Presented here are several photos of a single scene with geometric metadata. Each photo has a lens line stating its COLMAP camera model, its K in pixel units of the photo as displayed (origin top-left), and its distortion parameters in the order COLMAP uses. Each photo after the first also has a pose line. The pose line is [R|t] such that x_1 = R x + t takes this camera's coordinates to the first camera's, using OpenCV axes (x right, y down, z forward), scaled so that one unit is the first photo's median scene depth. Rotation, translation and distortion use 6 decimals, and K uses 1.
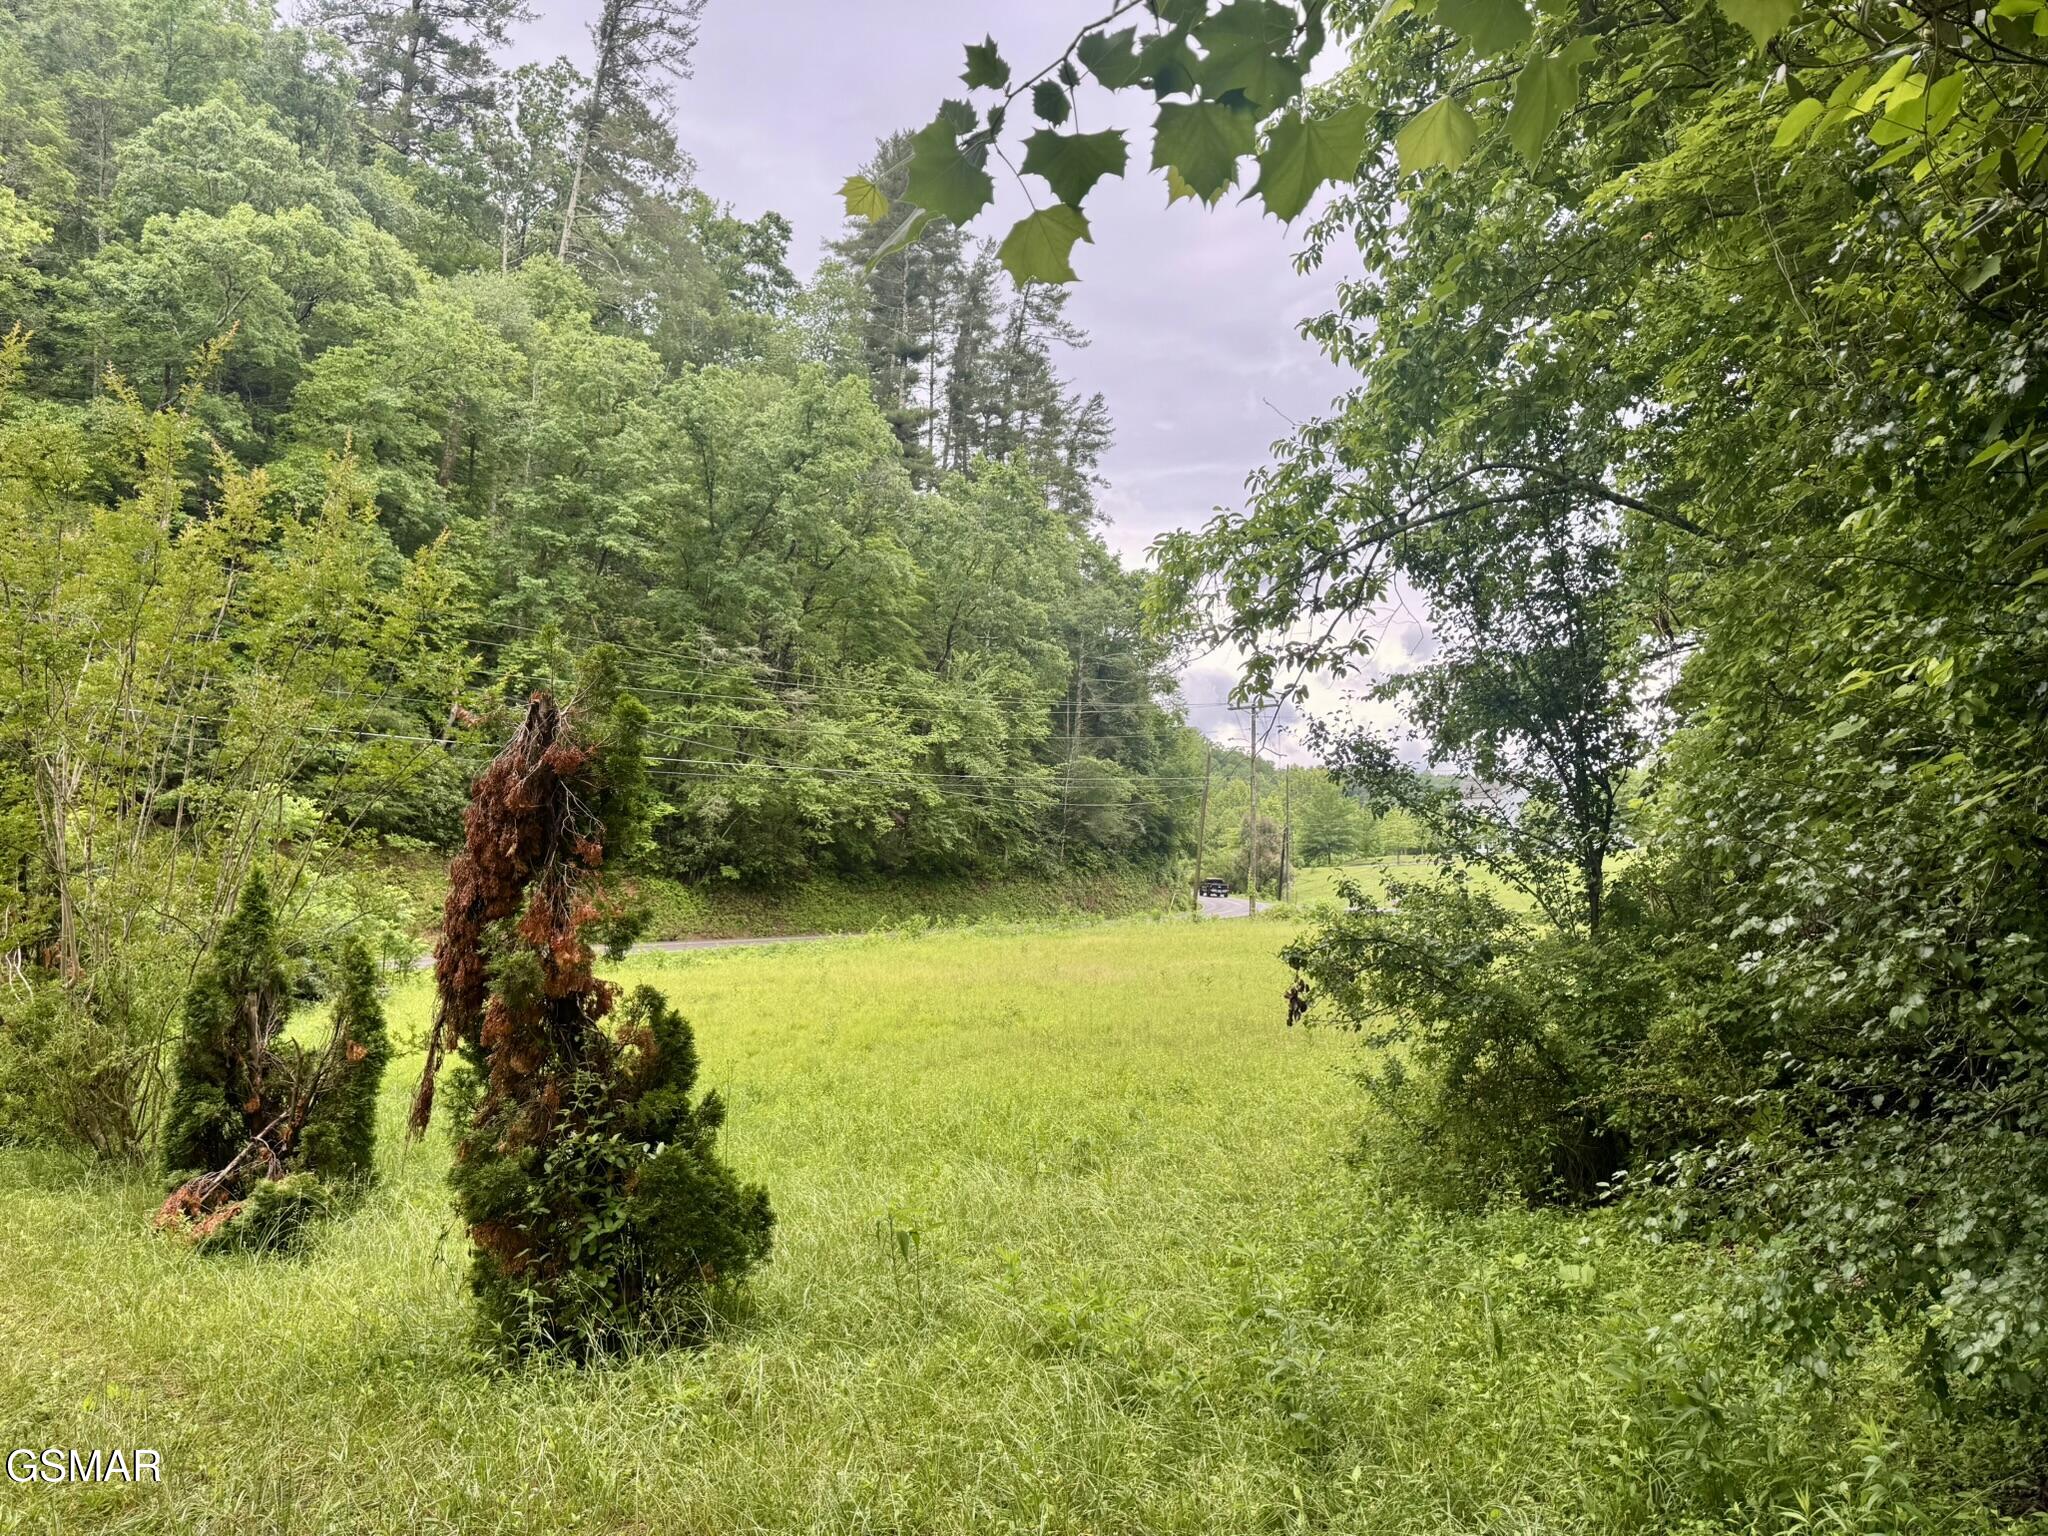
lens RADIAL K [[1404.6, 0, 1037.2], [0, 1404.6, 837.5], [0, 0, 1]] dist [-0.000137, -0.007288]
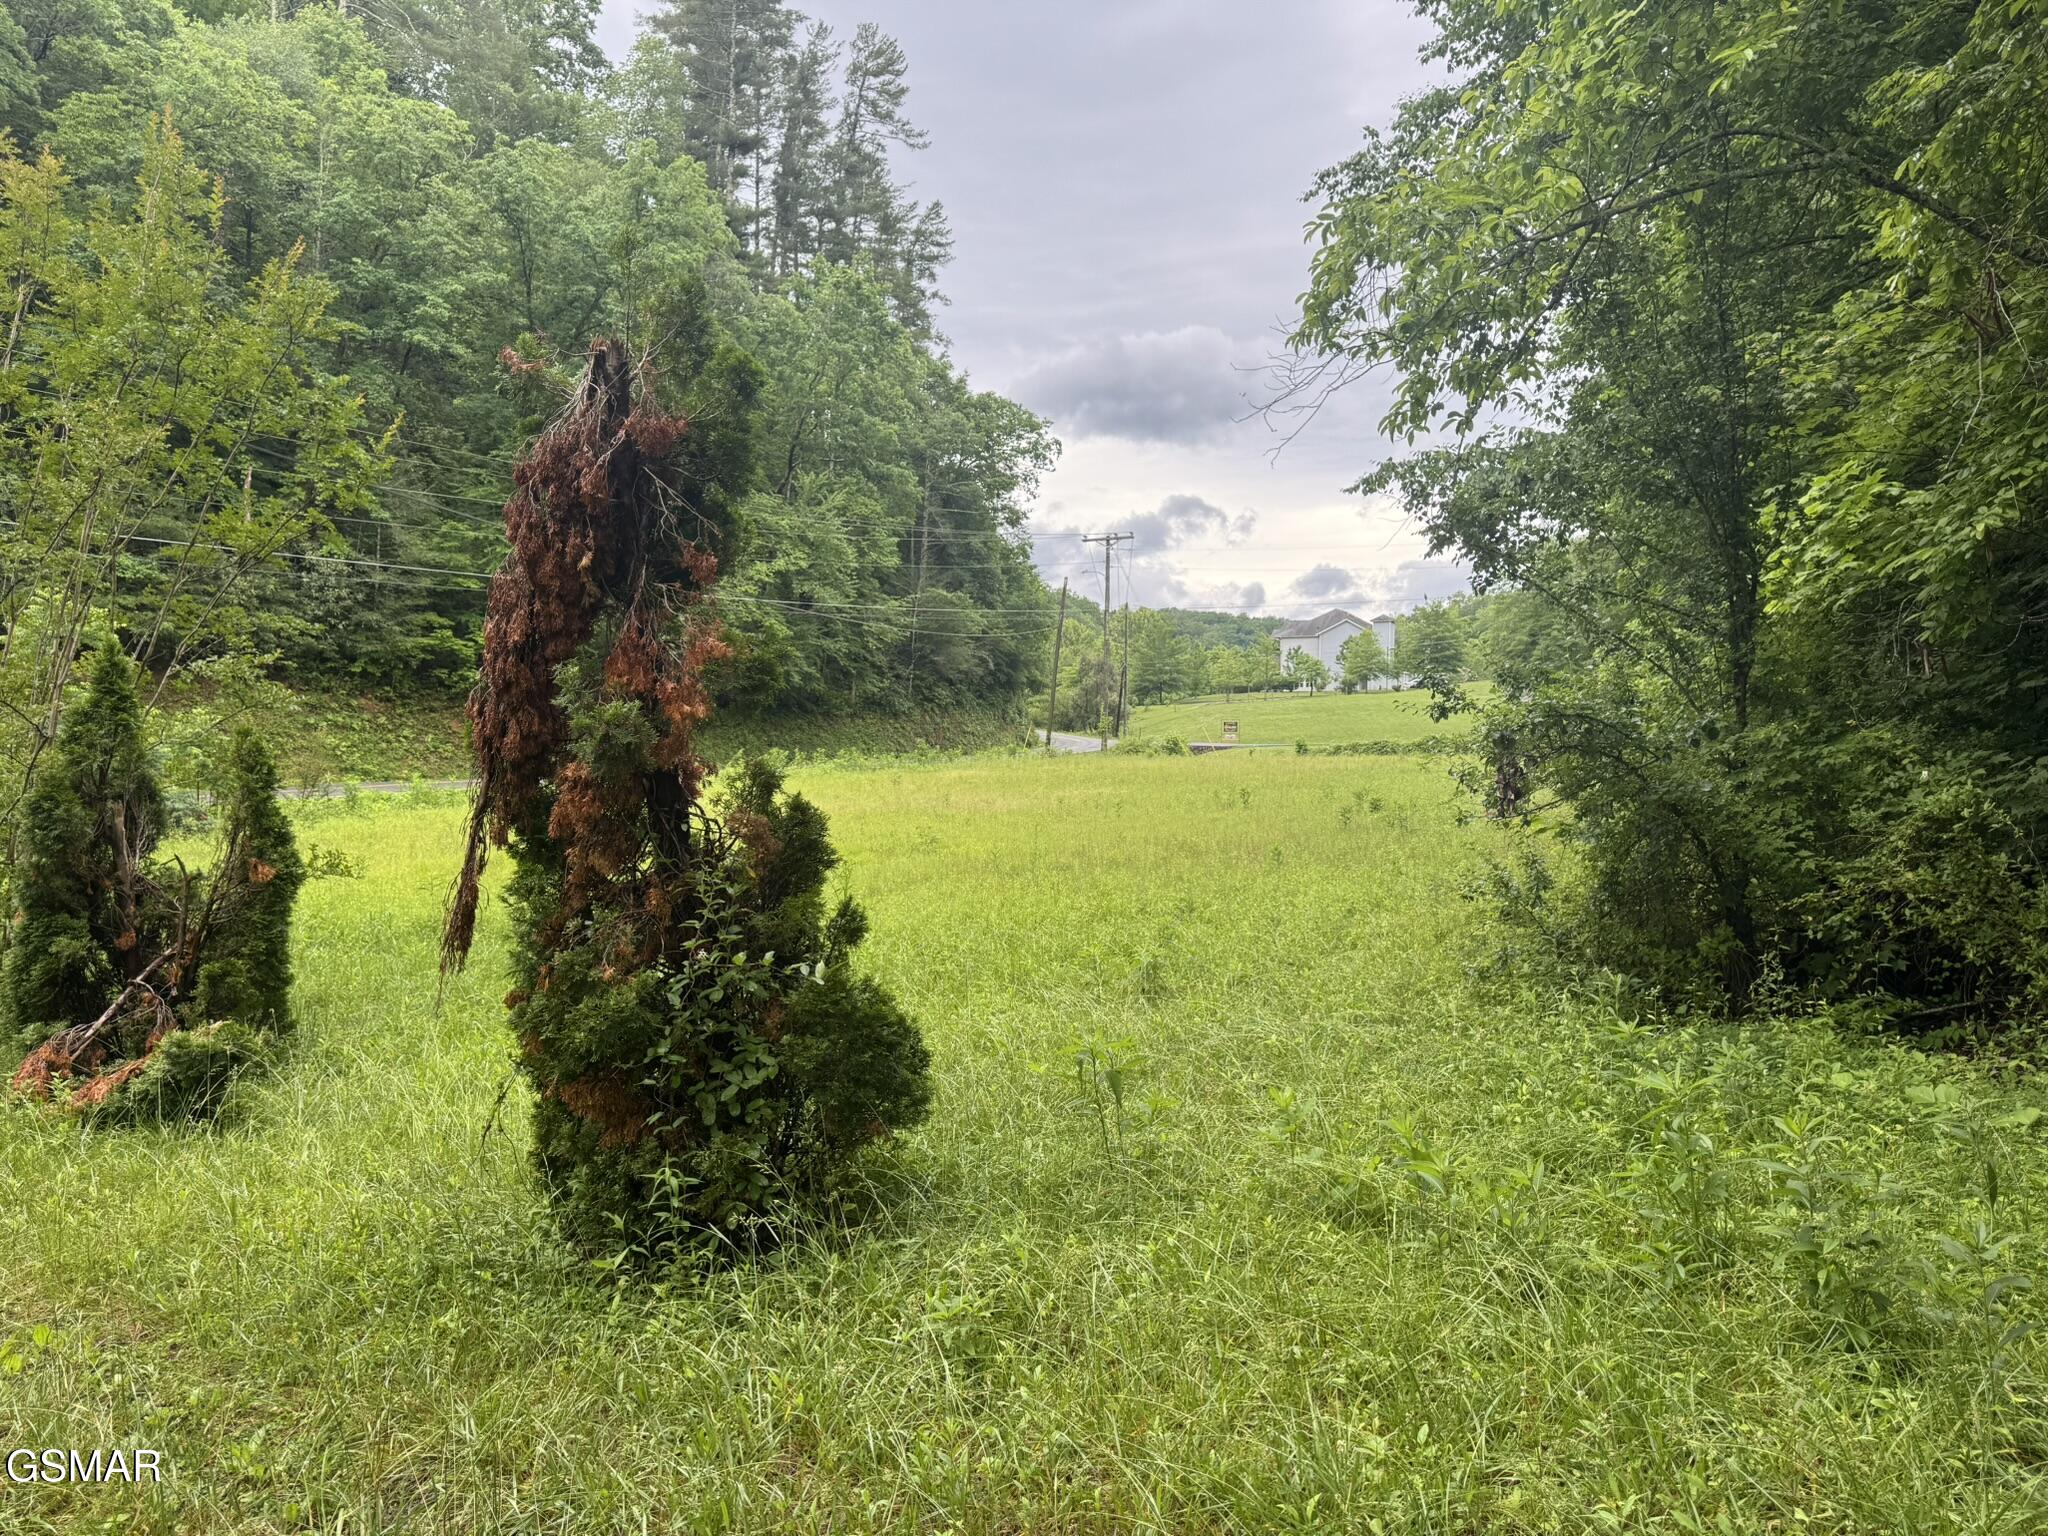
lens RADIAL K [[1404.6, 0, 1023.3], [0, 1404.6, 825.6], [0, 0, 1]] dist [-0.000137, -0.007288]
pose [[0.992945, -0.007893, 0.118313, -0.025903], [-0.004372, 0.994666, 0.103052, 0.007328], [-0.118495, -0.102842, 0.987614, 0.028617]]
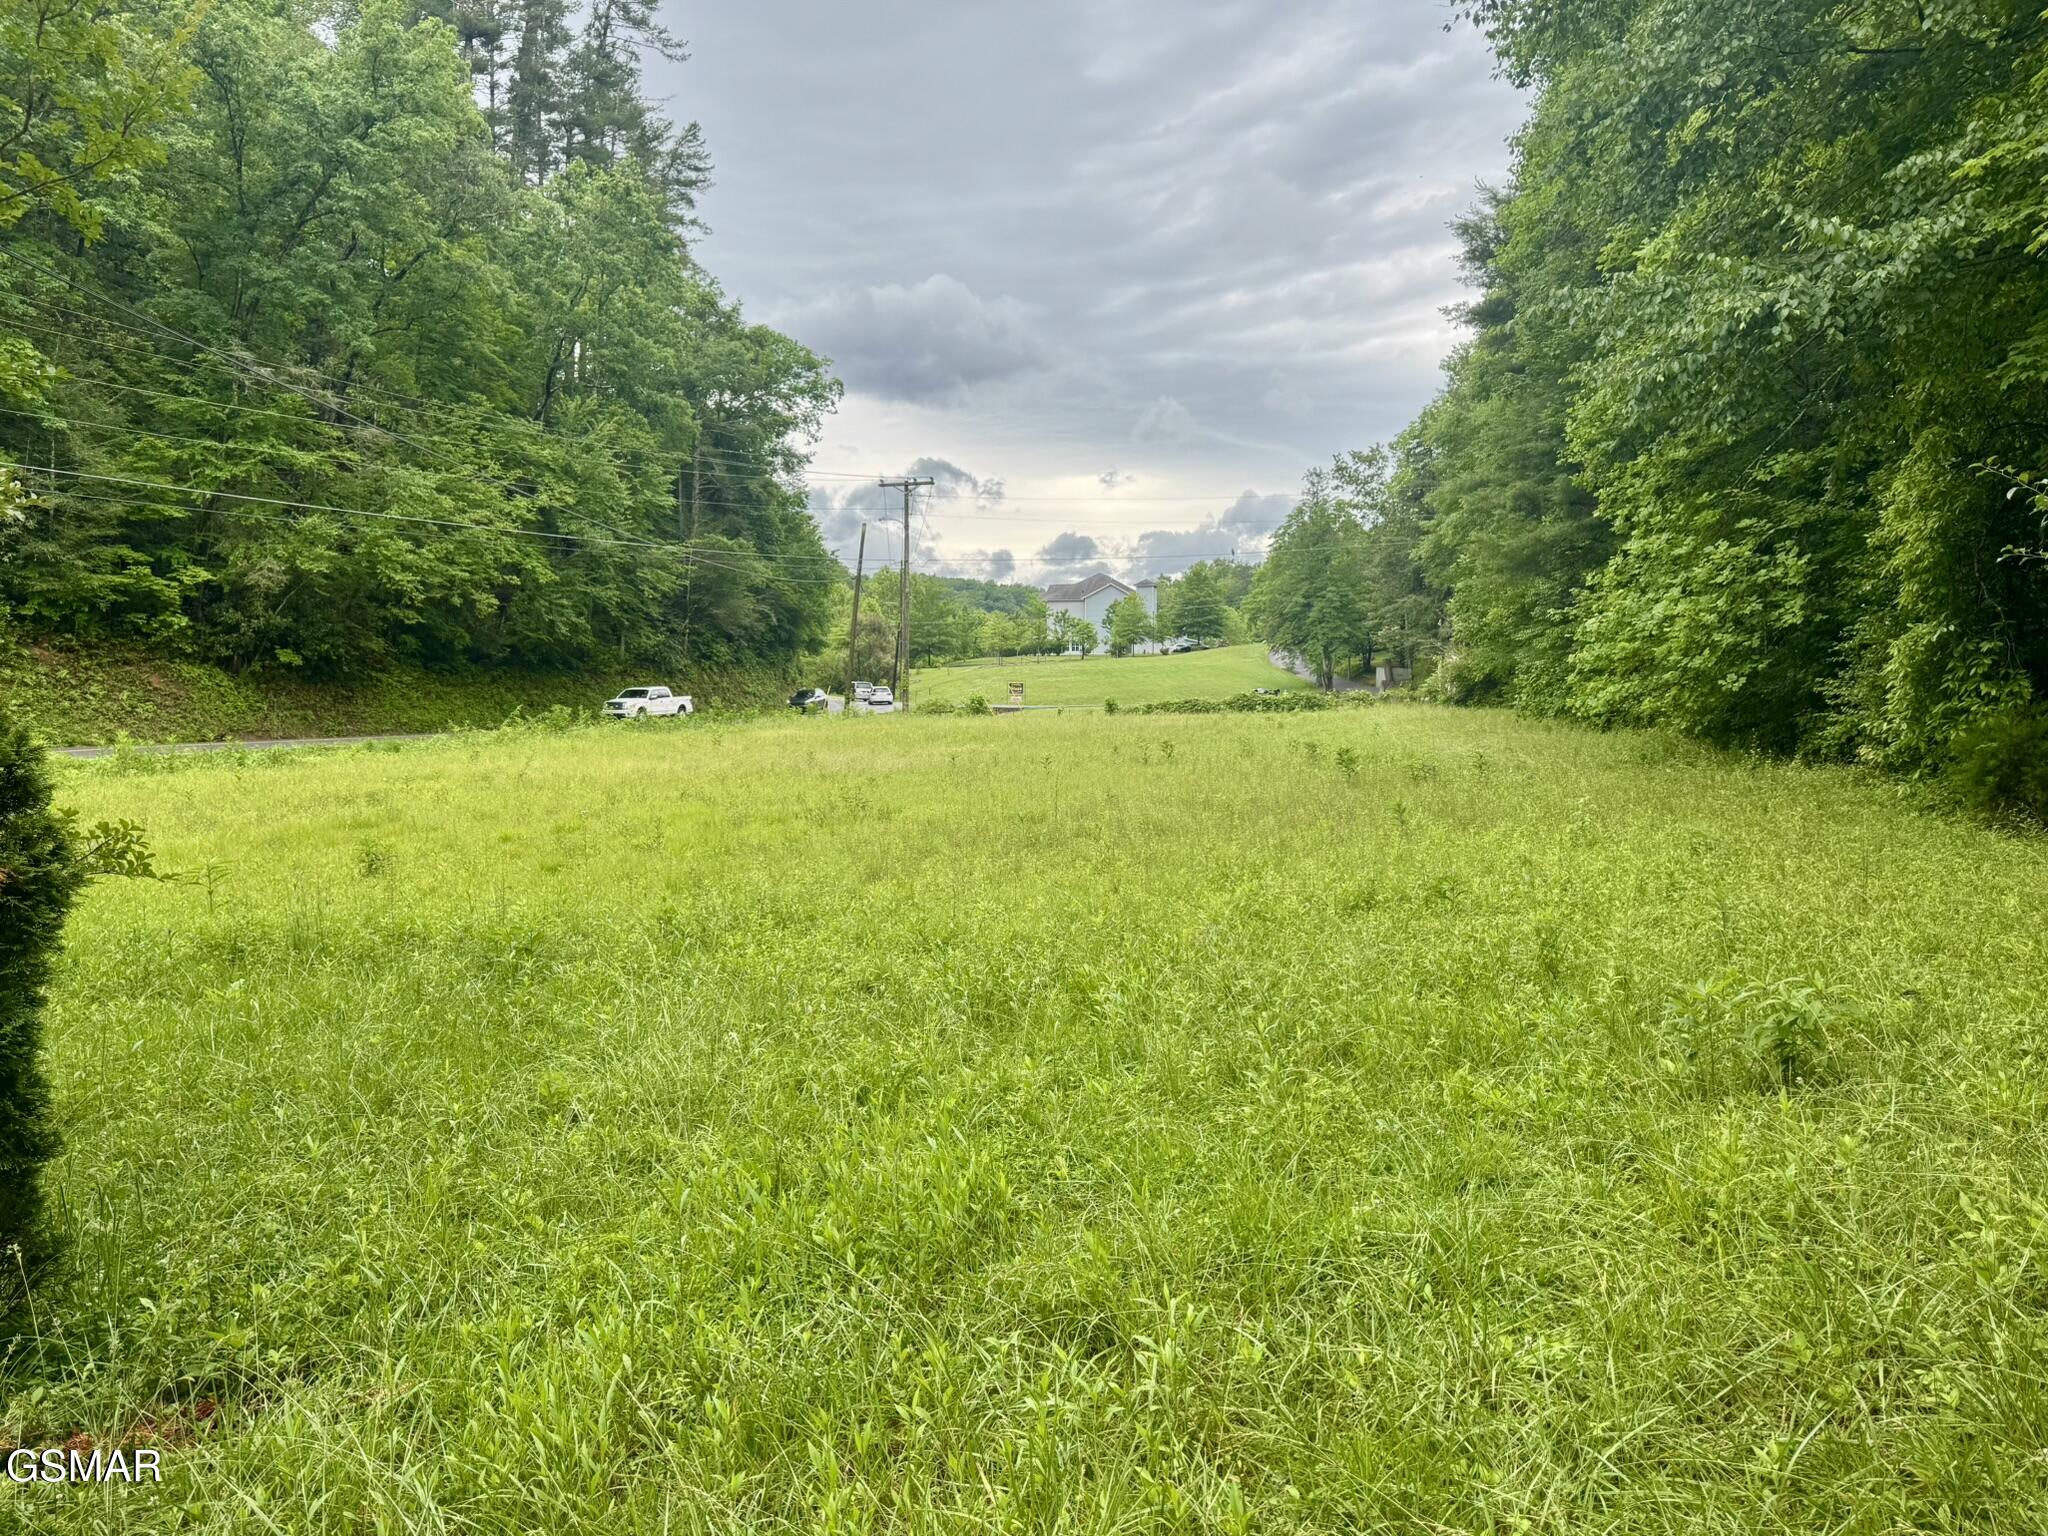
lens RADIAL K [[1404.6, 0, 987.5], [0, 1404.6, 819.4], [0, 0, 1]] dist [-0.000137, -0.007288]
pose [[0.960875, -0.025719, 0.275787, -0.062345], [-0.007480, 0.992907, 0.118657, 0.019866], [-0.276883, -0.116077, 0.953867, 0.116293]]
